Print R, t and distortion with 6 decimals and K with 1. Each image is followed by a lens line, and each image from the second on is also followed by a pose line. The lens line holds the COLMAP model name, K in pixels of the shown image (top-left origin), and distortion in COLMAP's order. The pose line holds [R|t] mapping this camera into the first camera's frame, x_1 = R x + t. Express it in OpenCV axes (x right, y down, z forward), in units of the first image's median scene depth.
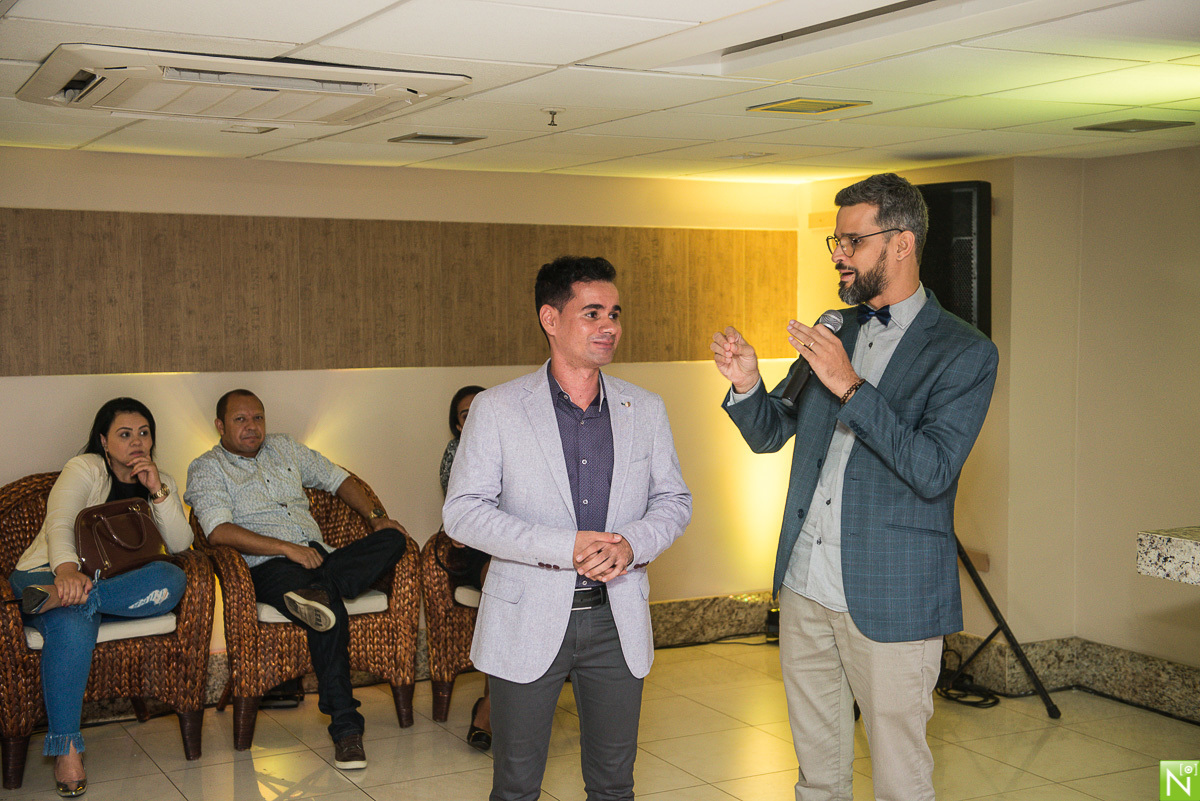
lens RADIAL K [[1557.6, 0, 600.0], [0, 1557.6, 400.5], [0, 0, 1]] dist [0.106412, -0.018529]
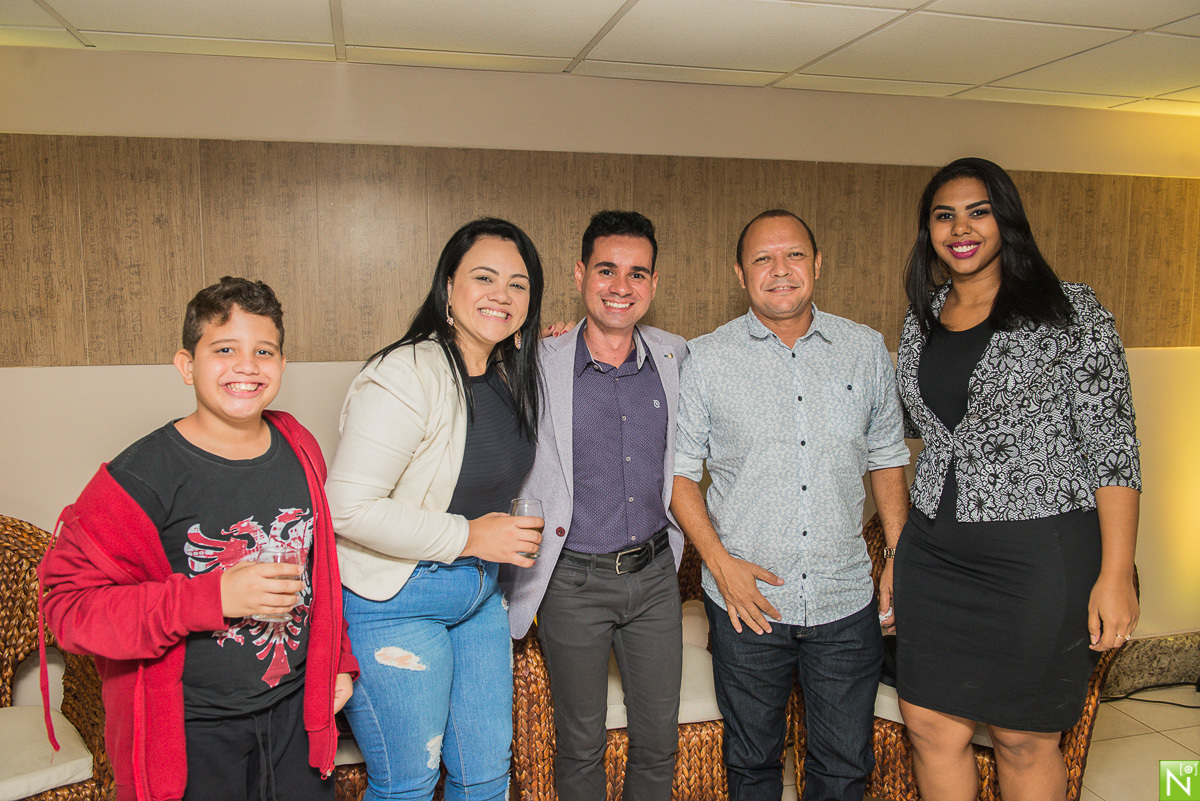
lens RADIAL K [[941.4, 0, 600.0], [0, 941.4, 400.5], [0, 0, 1]] dist [-0.033530, -0.001296]
pose [[0.969108, 0.028373, -0.244997, -0.093713], [-0.016427, 0.998581, 0.050665, -0.020913], [0.246087, -0.045075, 0.968199, 0.553089]]
